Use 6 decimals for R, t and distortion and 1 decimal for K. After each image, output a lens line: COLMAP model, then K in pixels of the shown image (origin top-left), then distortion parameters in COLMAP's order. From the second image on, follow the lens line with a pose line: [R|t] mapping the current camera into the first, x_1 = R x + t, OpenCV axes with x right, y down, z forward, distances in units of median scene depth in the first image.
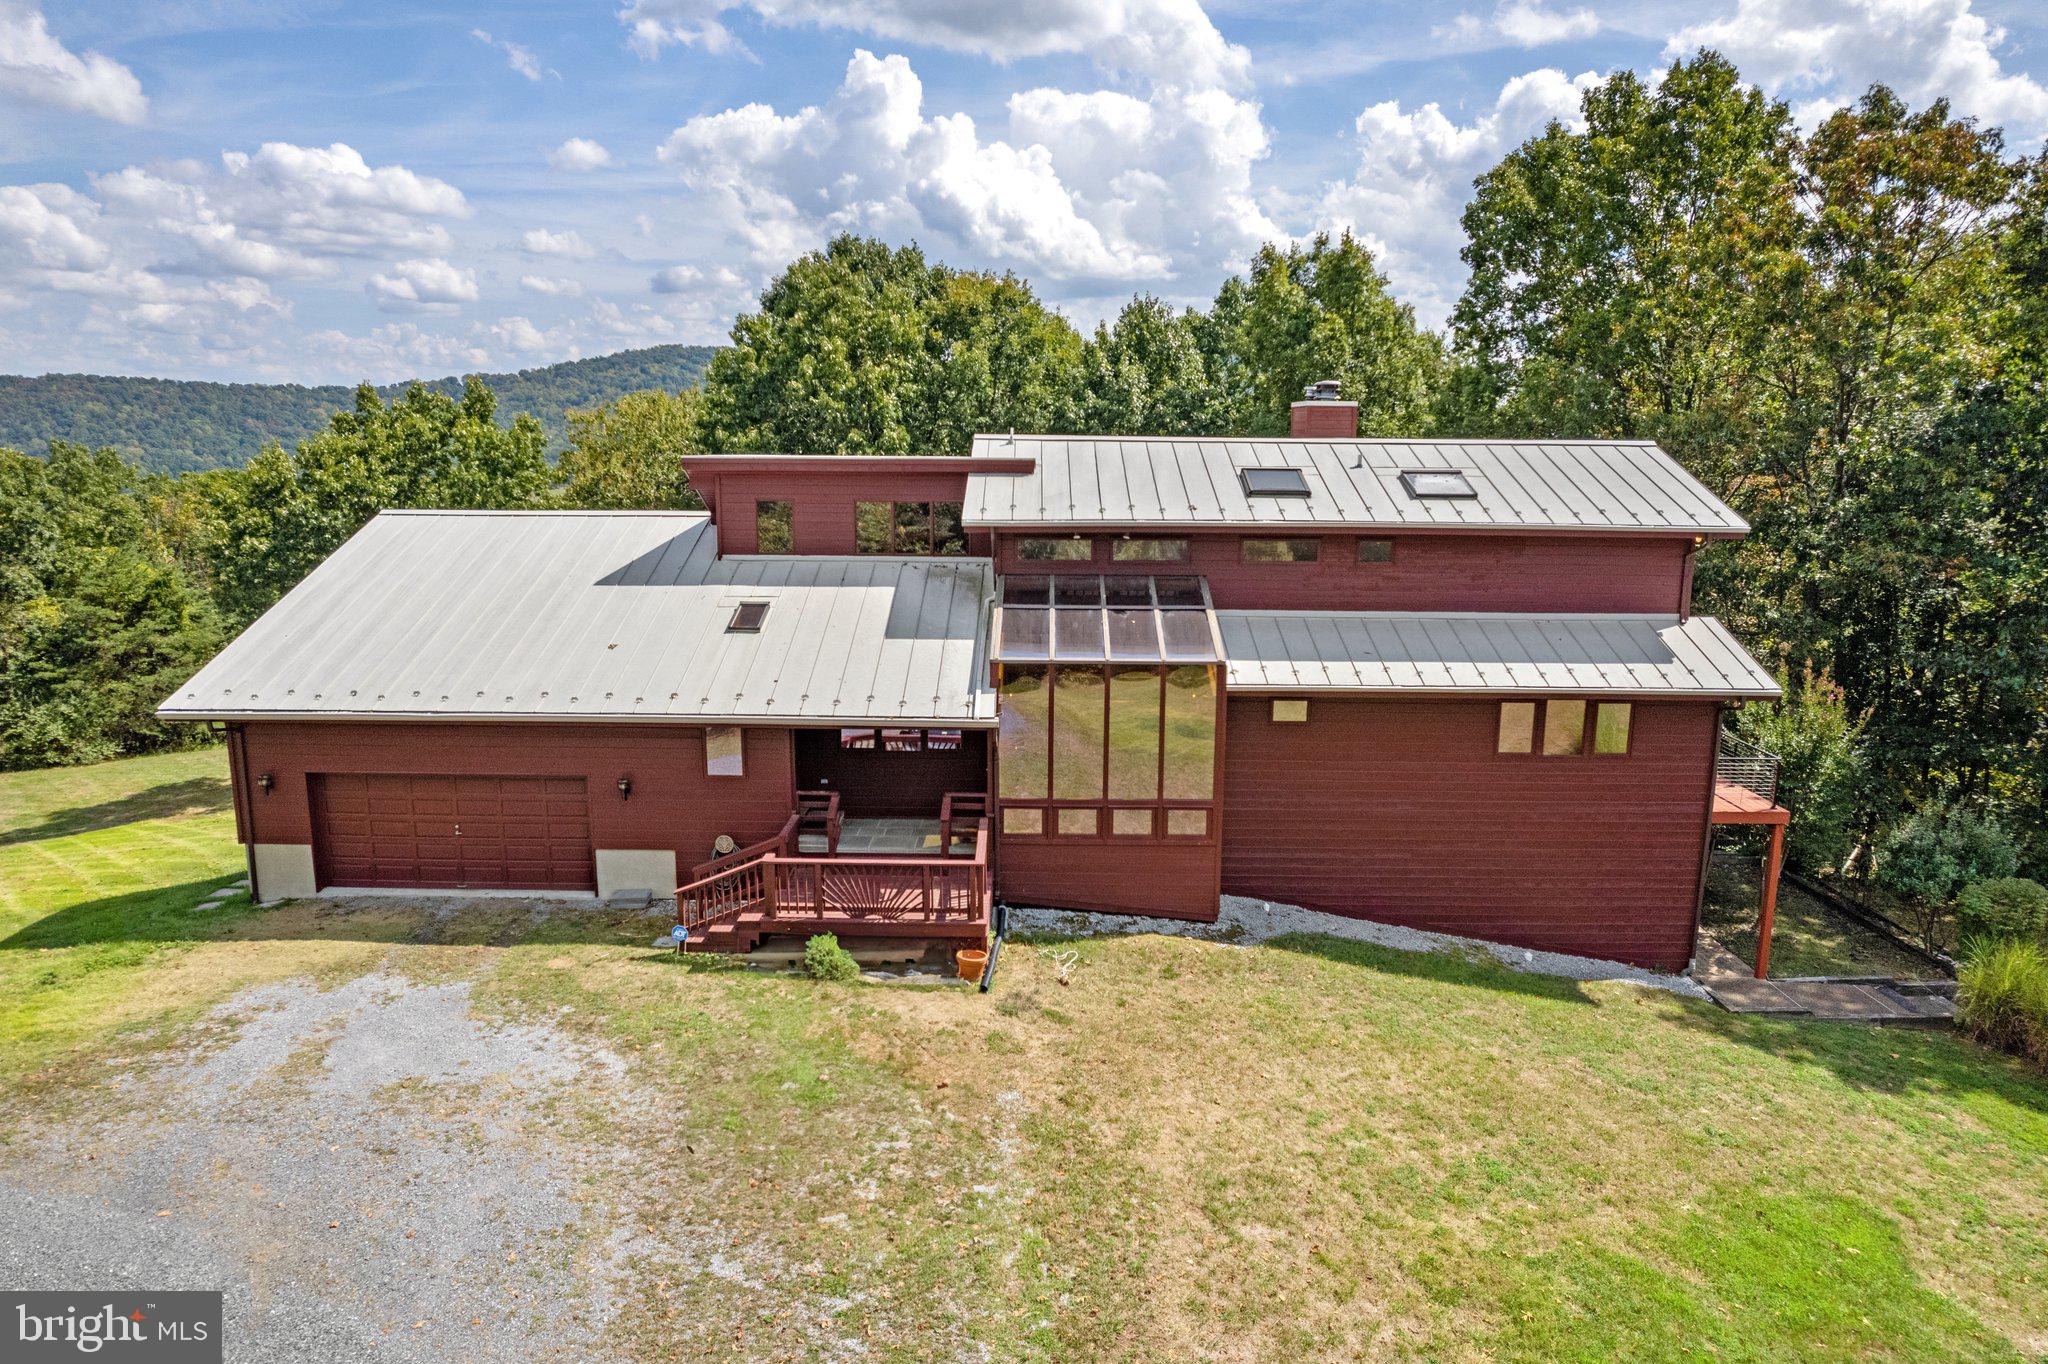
lens RADIAL K [[1345.7, 0, 1024.0], [0, 1345.7, 682.0], [0, 0, 1]] dist [-0.063479, 0.061083]
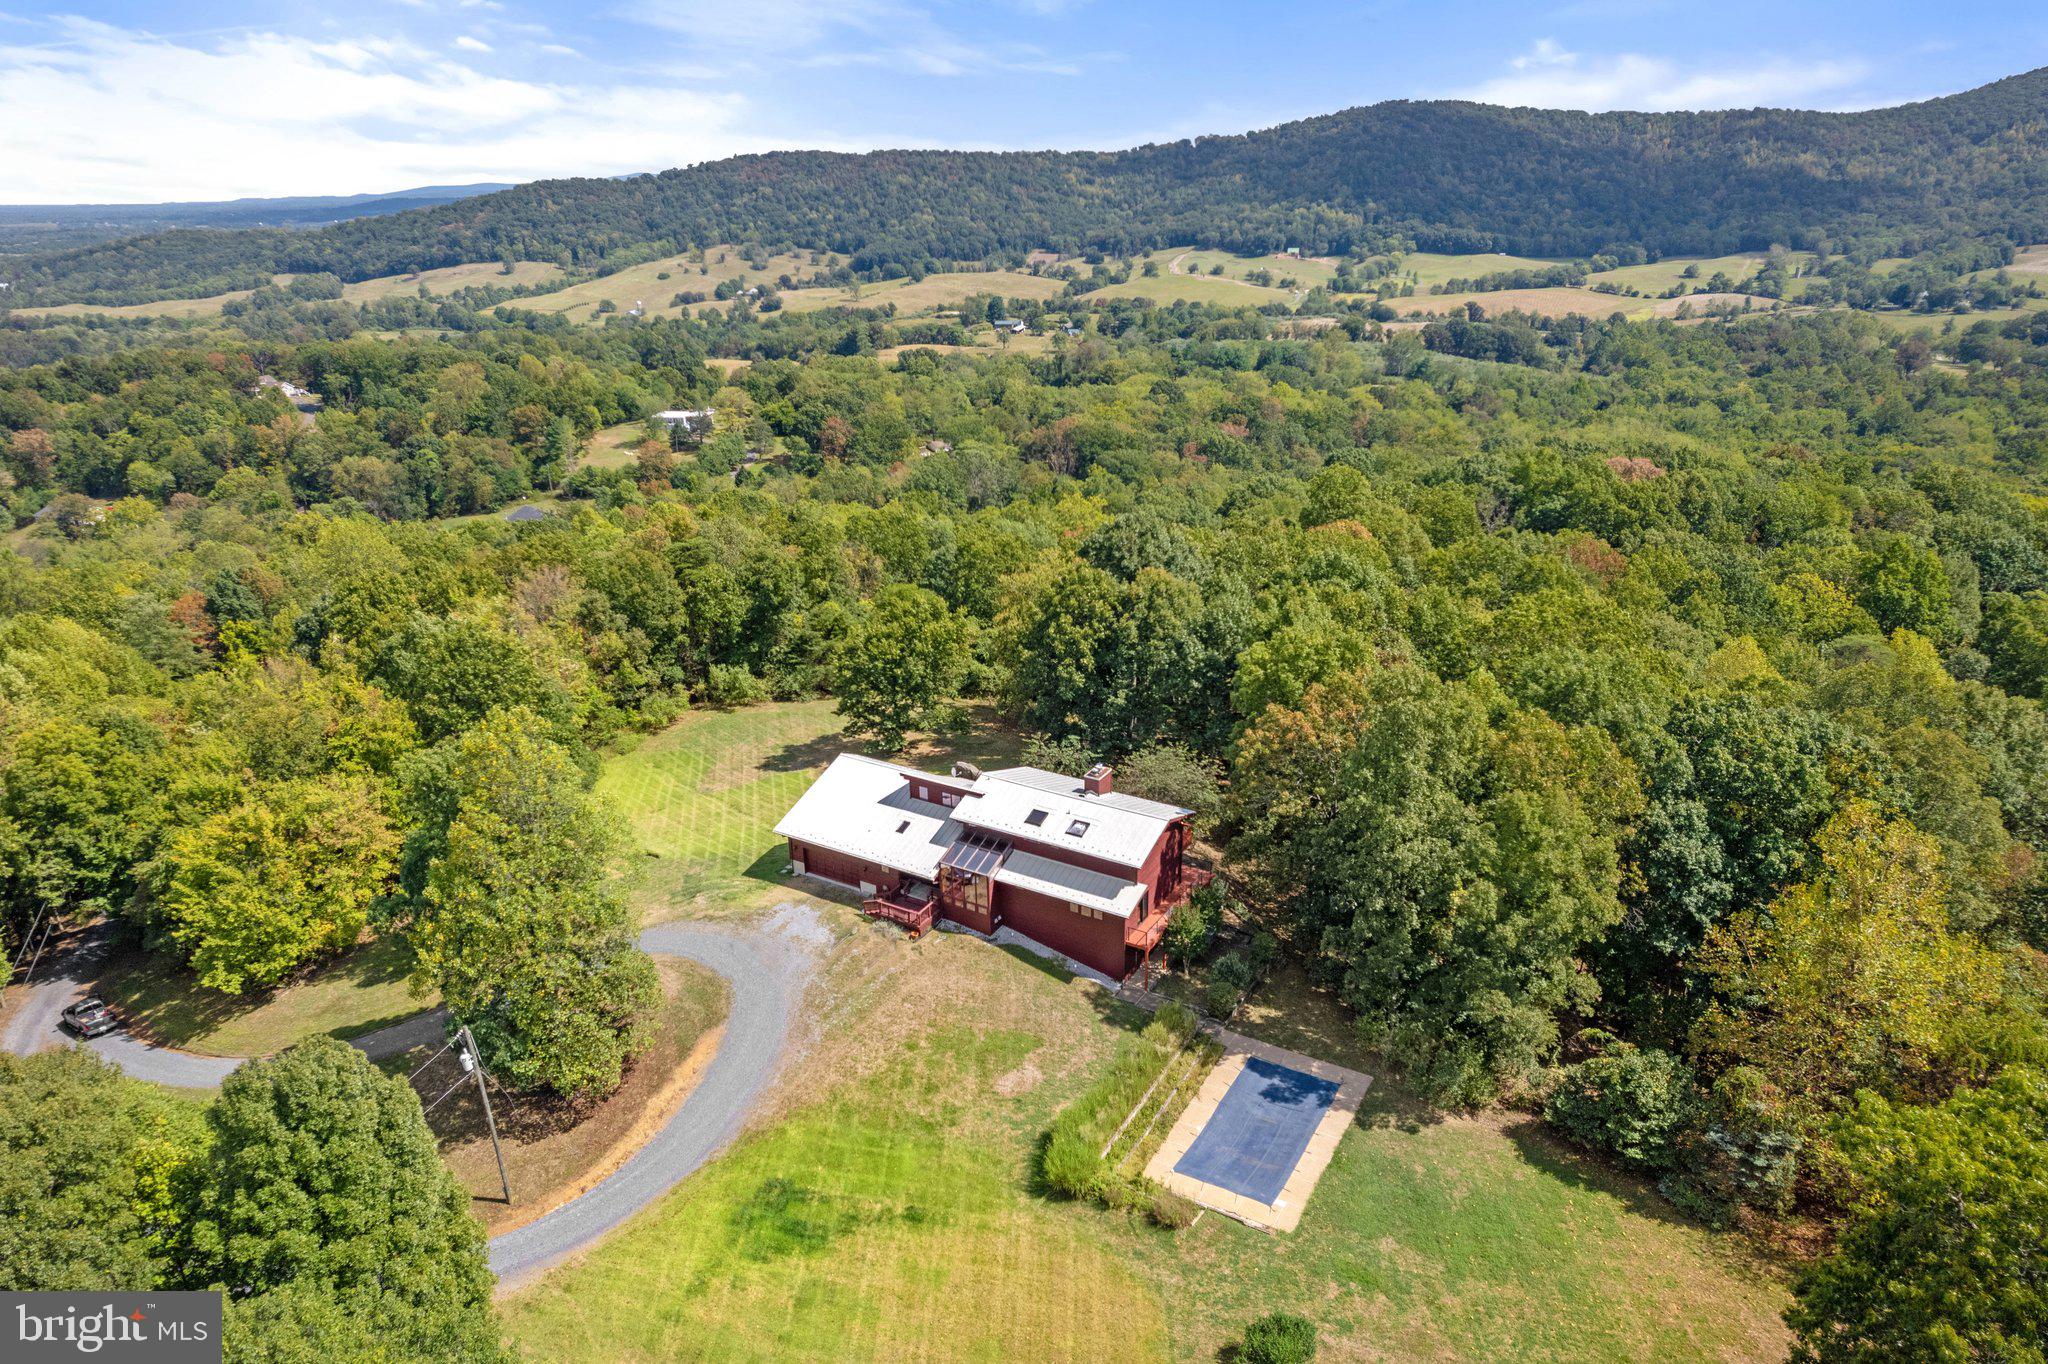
lens RADIAL K [[1345.7, 0, 1024.0], [0, 1345.7, 682.0], [0, 0, 1]] dist [-0.063479, 0.061083]
pose [[0.864317, 0.166091, -0.474731, 1.912086], [-0.070494, 0.974587, 0.212629, -1.343000], [0.497983, -0.150313, 0.854060, -2.104996]]
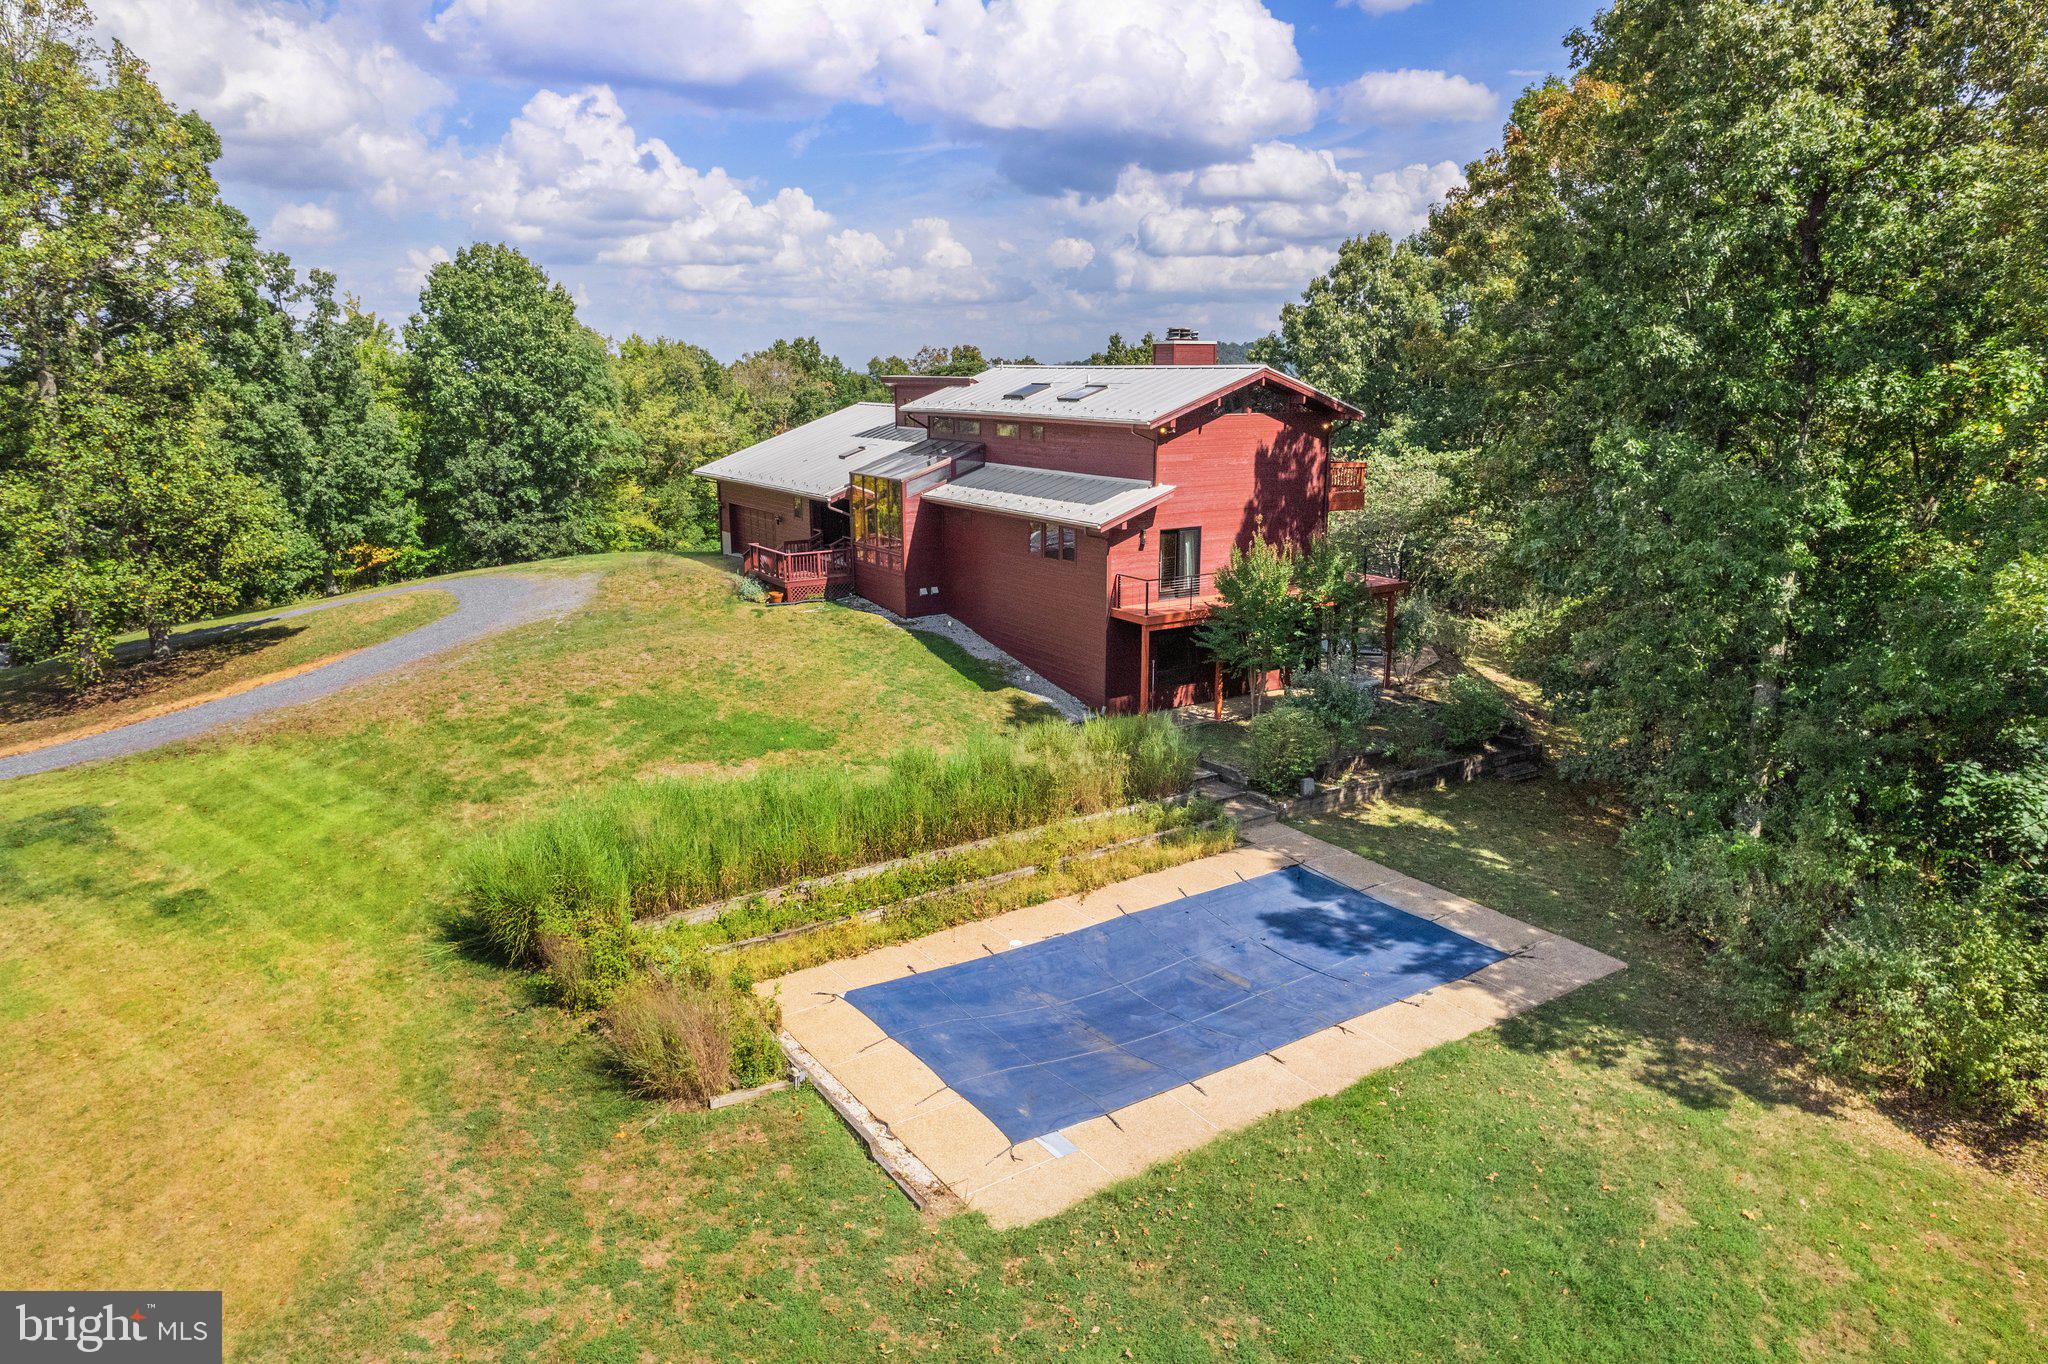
lens RADIAL K [[1320.7, 0, 1024.0], [0, 1320.7, 682.0], [0, 0, 1]] dist [-0.071059, 0.057899]
pose [[0.556831, 0.188290, -0.809003, 1.771352], [-0.149637, 0.980773, 0.125274, 0.006487], [0.817036, 0.051300, 0.574300, 0.053920]]
